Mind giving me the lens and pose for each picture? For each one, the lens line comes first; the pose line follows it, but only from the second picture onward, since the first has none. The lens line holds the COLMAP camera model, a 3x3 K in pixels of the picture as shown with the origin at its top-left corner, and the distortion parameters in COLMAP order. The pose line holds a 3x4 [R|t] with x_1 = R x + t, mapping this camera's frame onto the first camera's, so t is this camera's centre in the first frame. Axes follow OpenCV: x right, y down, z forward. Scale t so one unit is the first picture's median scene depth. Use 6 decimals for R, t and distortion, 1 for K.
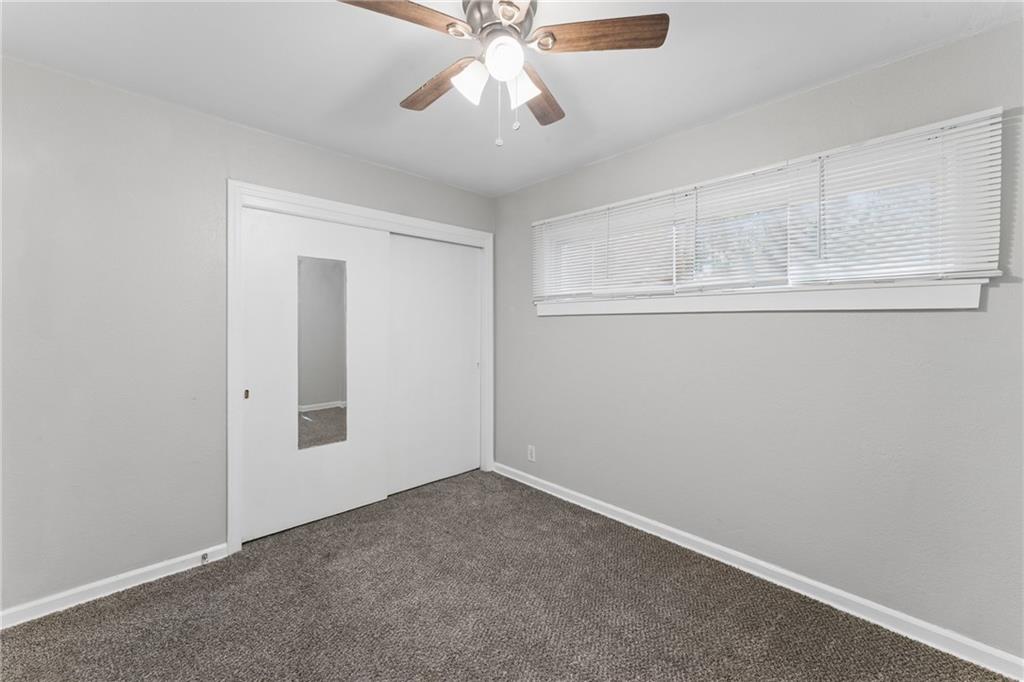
lens RADIAL K [[410.1, 0, 501.1], [0, 410.1, 333.0], [0, 0, 1]] dist [0.004731, 0.000517]
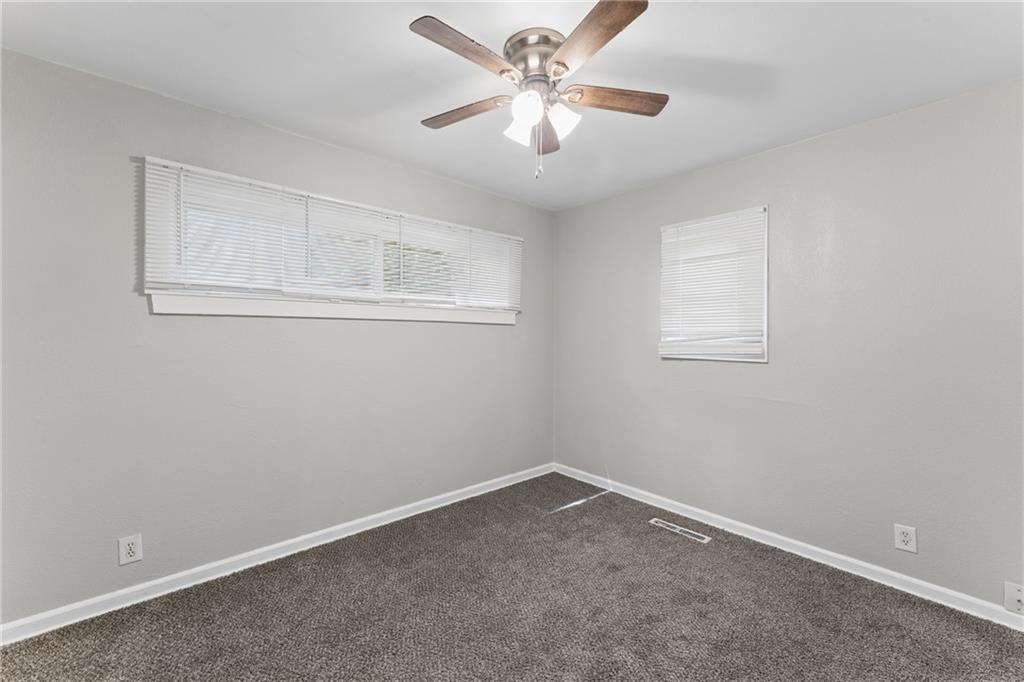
lens RADIAL K [[410.1, 0, 516.2], [0, 410.1, 337.5], [0, 0, 1]] dist [0.004731, 0.000517]
pose [[0.022652, -0.013886, 0.999647, -0.649882], [0.010348, 0.999853, 0.013655, -0.011060], [-0.999690, 0.010035, 0.022792, 0.575051]]
